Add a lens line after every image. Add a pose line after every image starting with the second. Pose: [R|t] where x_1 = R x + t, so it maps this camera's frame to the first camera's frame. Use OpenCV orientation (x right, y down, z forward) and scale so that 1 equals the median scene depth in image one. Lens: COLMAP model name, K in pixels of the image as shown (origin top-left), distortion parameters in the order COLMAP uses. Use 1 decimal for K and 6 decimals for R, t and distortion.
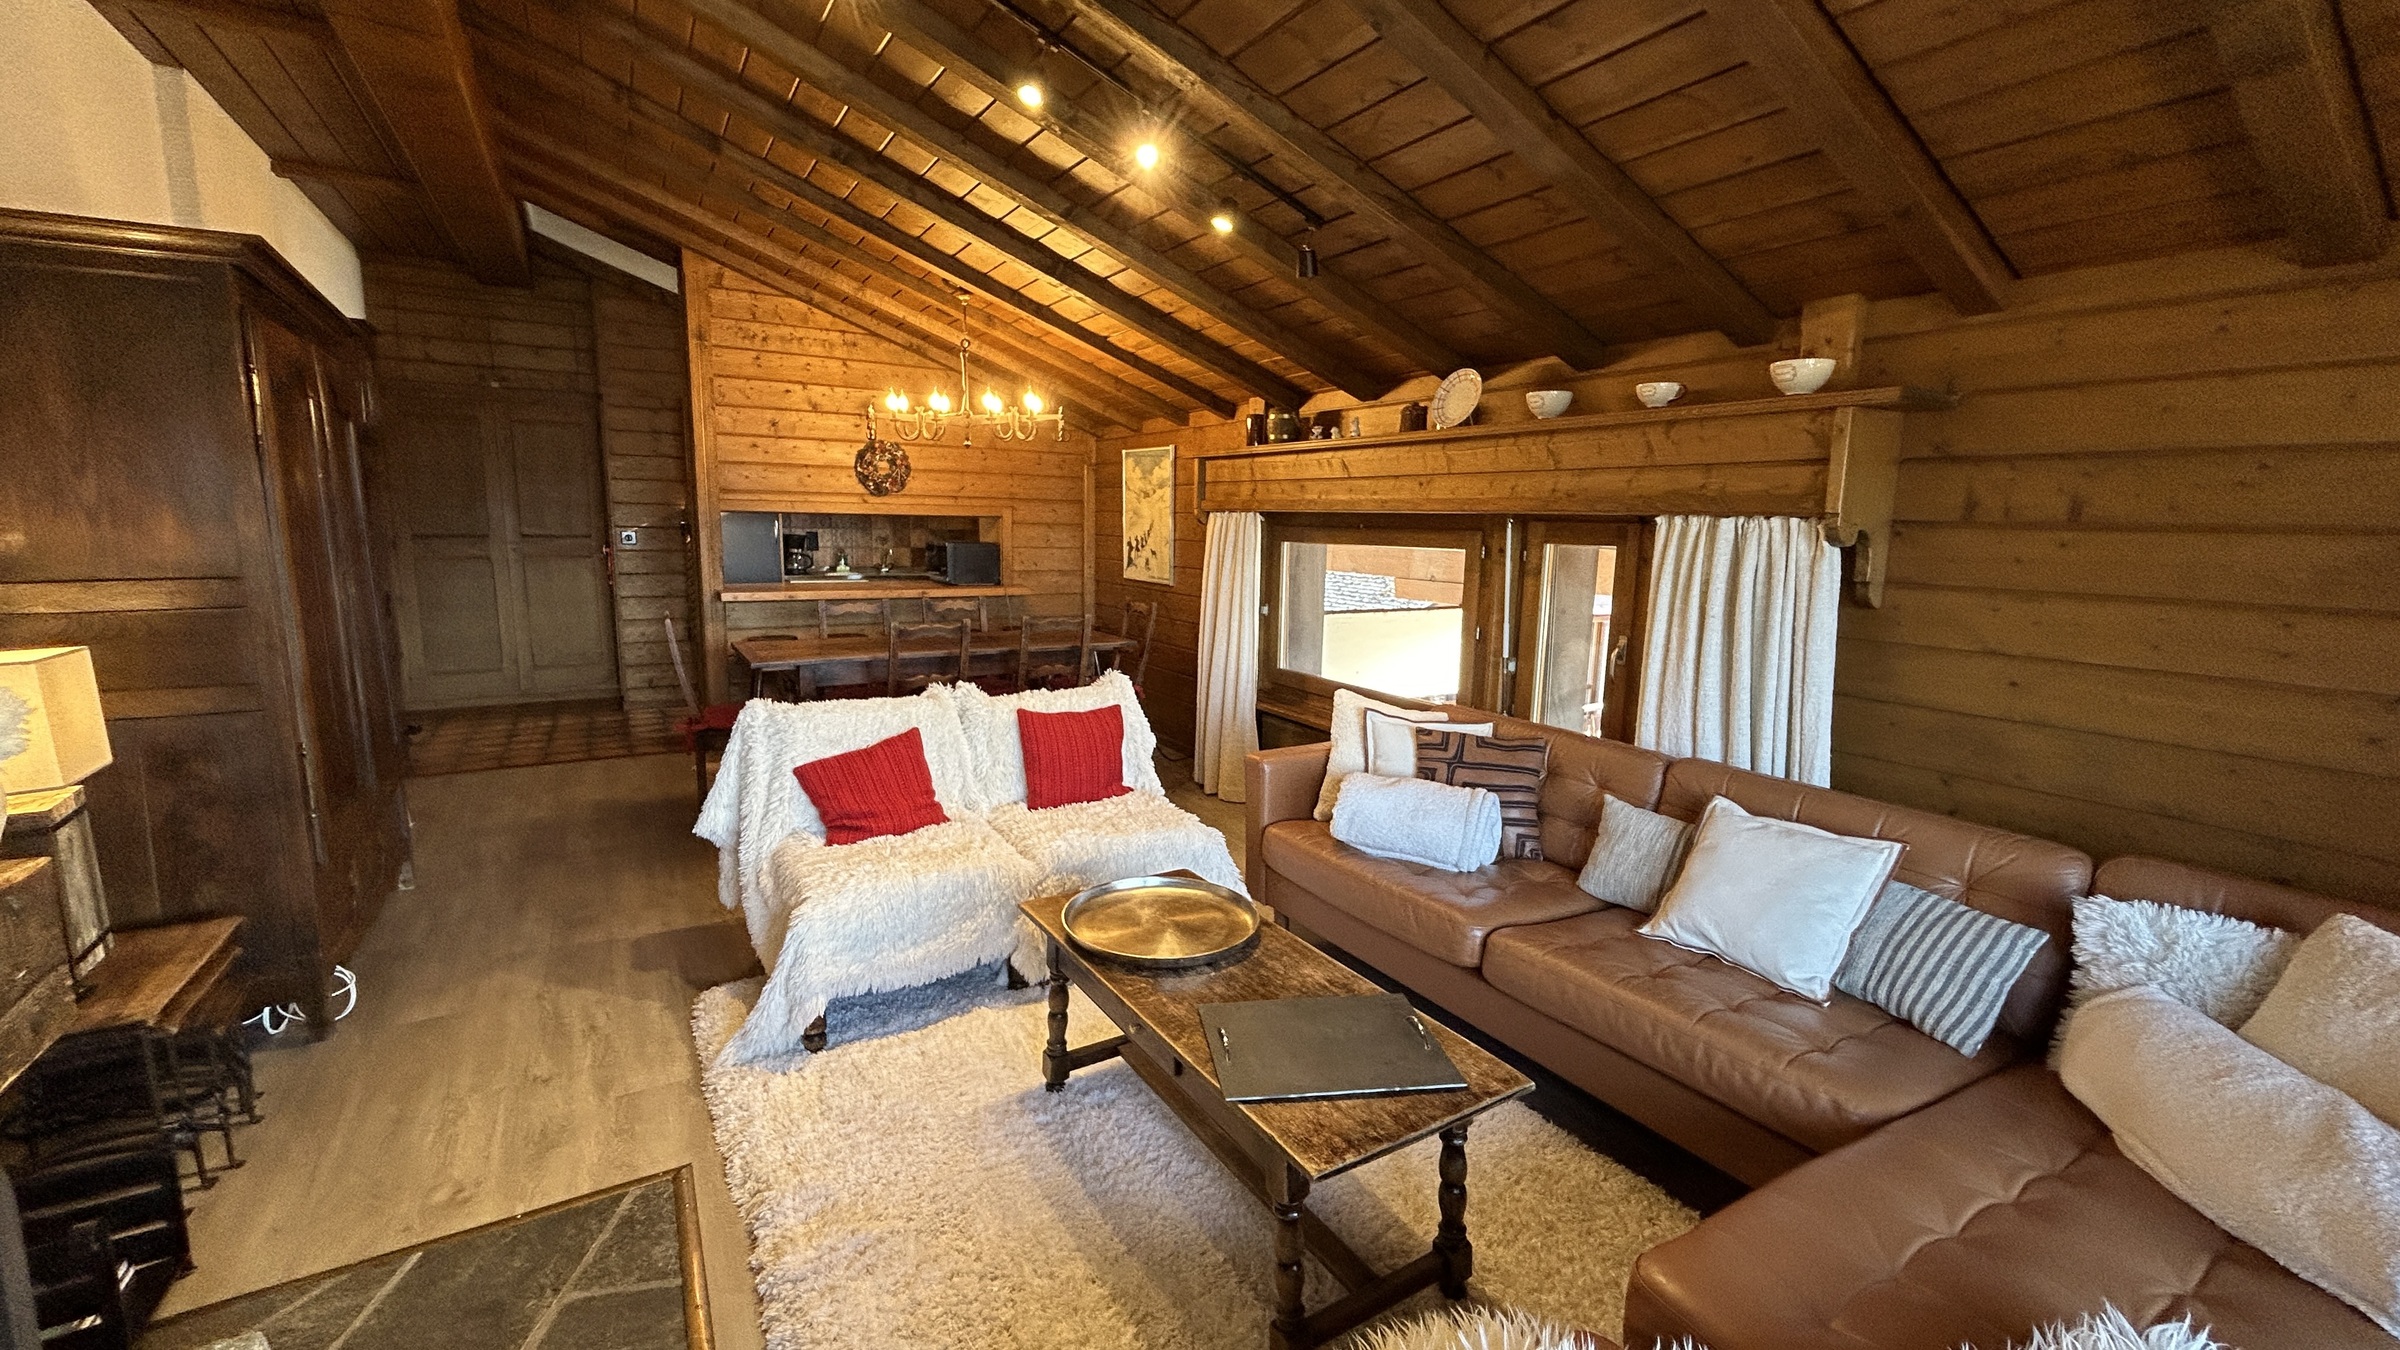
lens RADIAL K [[967.6, 0, 1200.0], [0, 967.6, 675.0], [0, 0, 1]] dist [-0.000296, -0.000369]
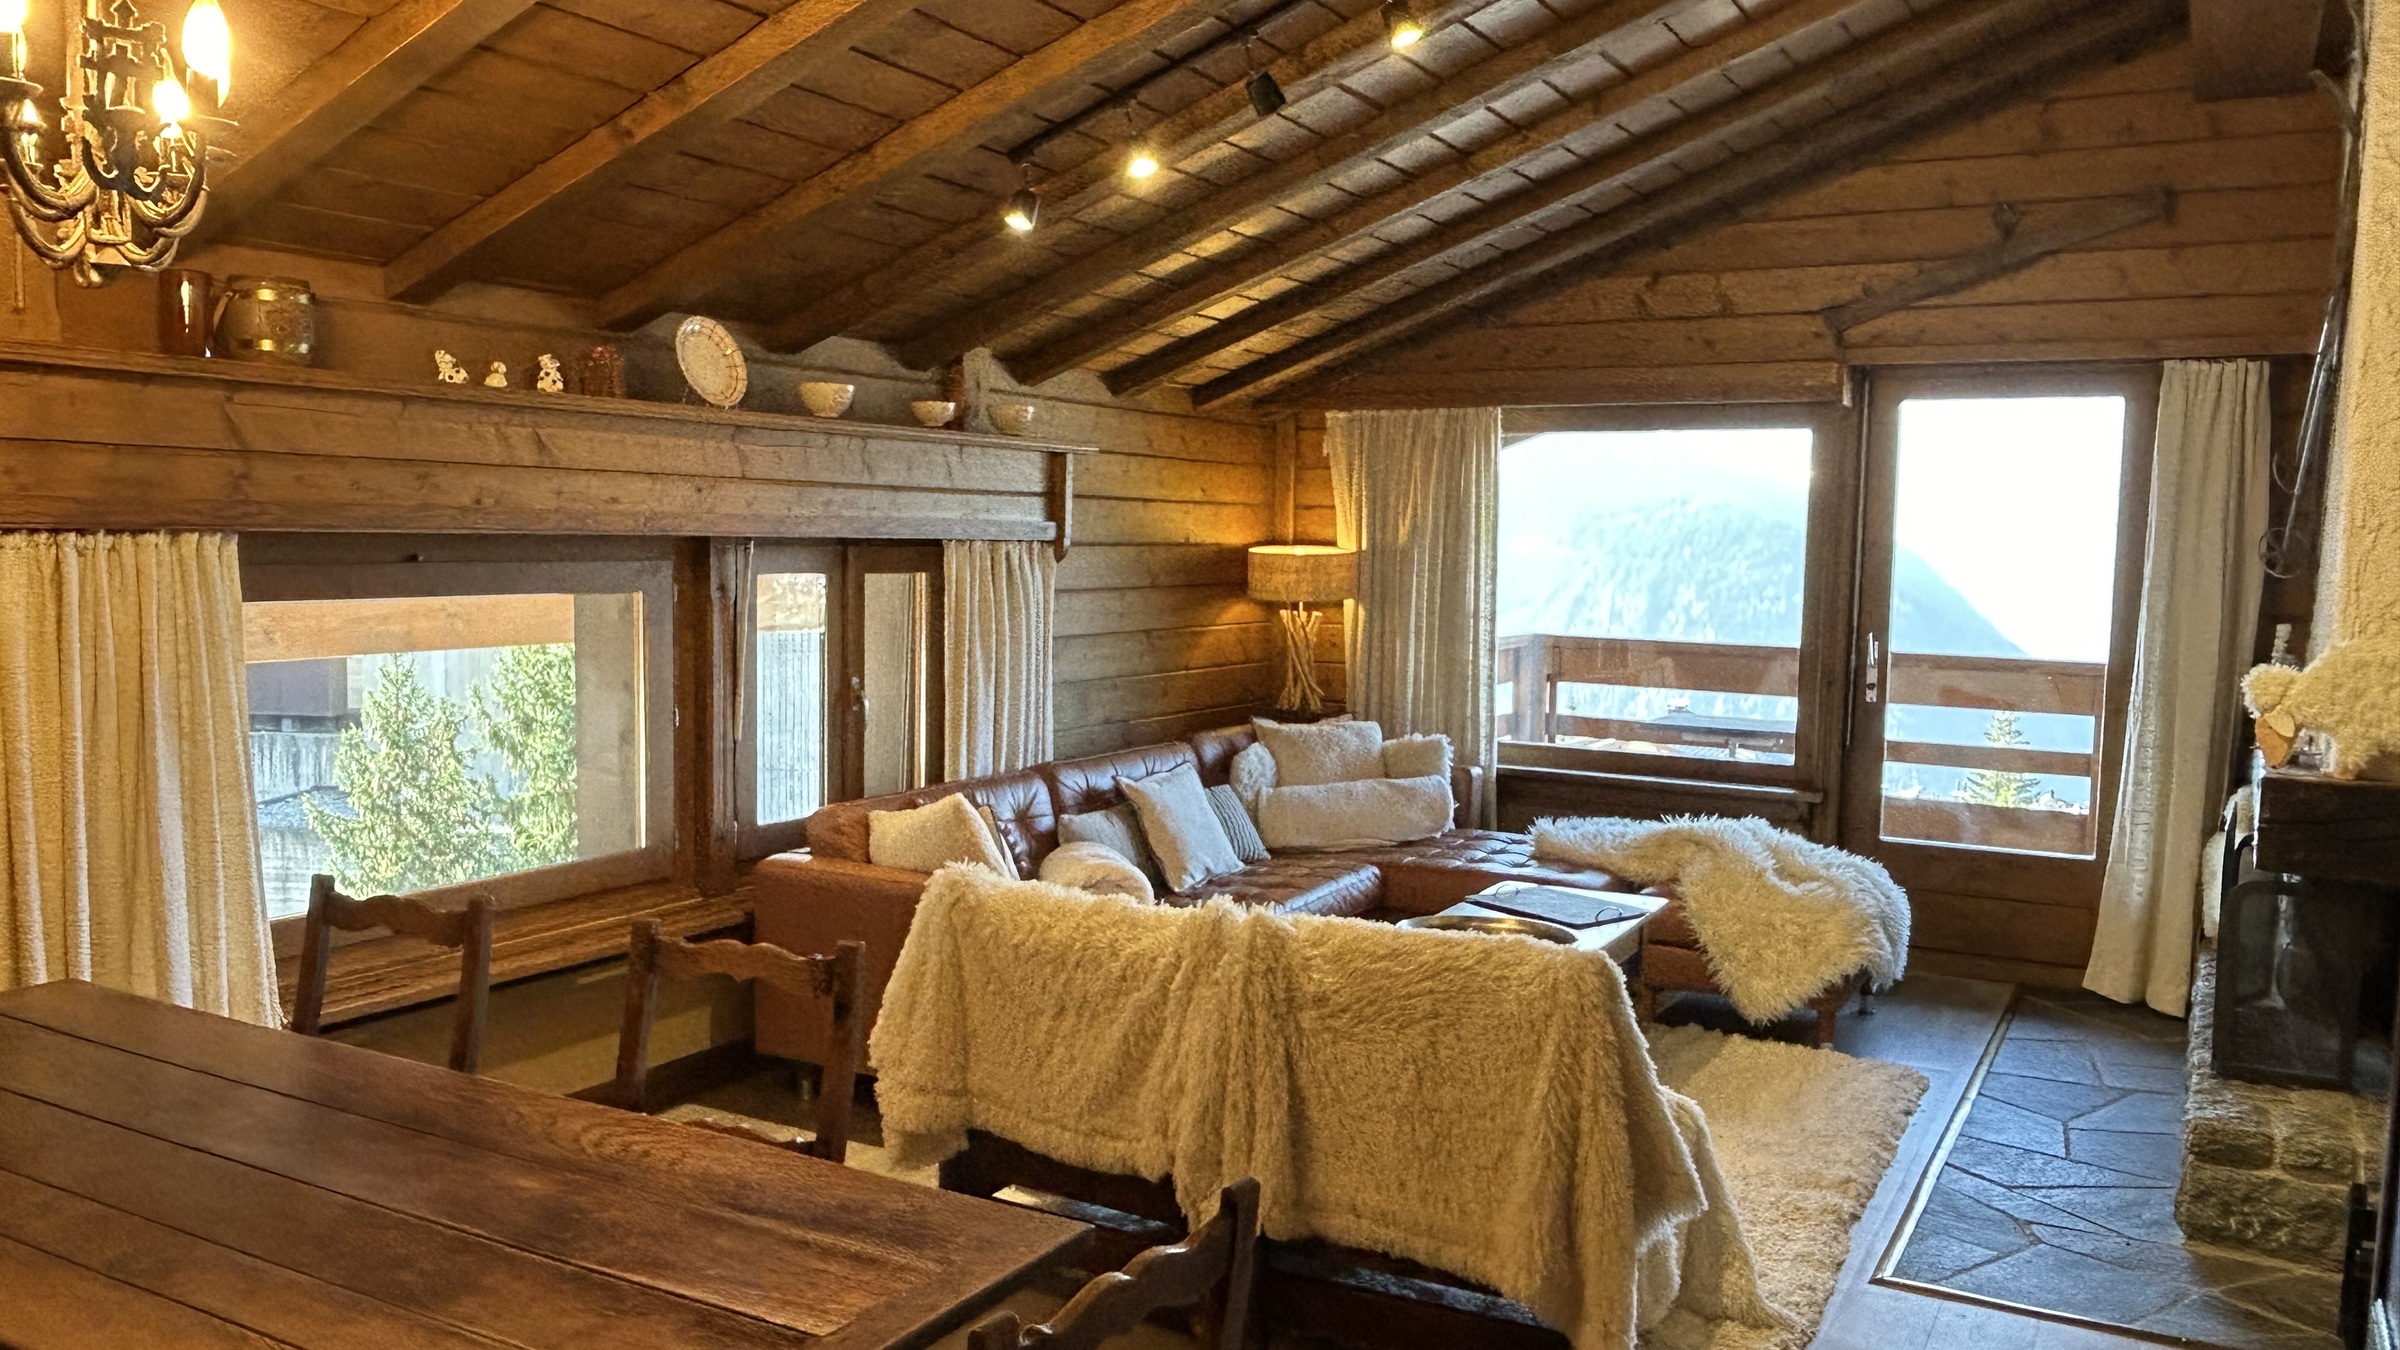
lens RADIAL K [[1804.9, 0, 1200.0], [0, 1804.9, 675.0], [0, 0, 1]] dist [-0.002411, -0.000419]
pose [[-0.477965, -0.090745, 0.873679, -0.876453], [0.116286, 0.979357, 0.165338, -0.214325], [-0.870648, 0.180623, -0.457546, 1.157282]]
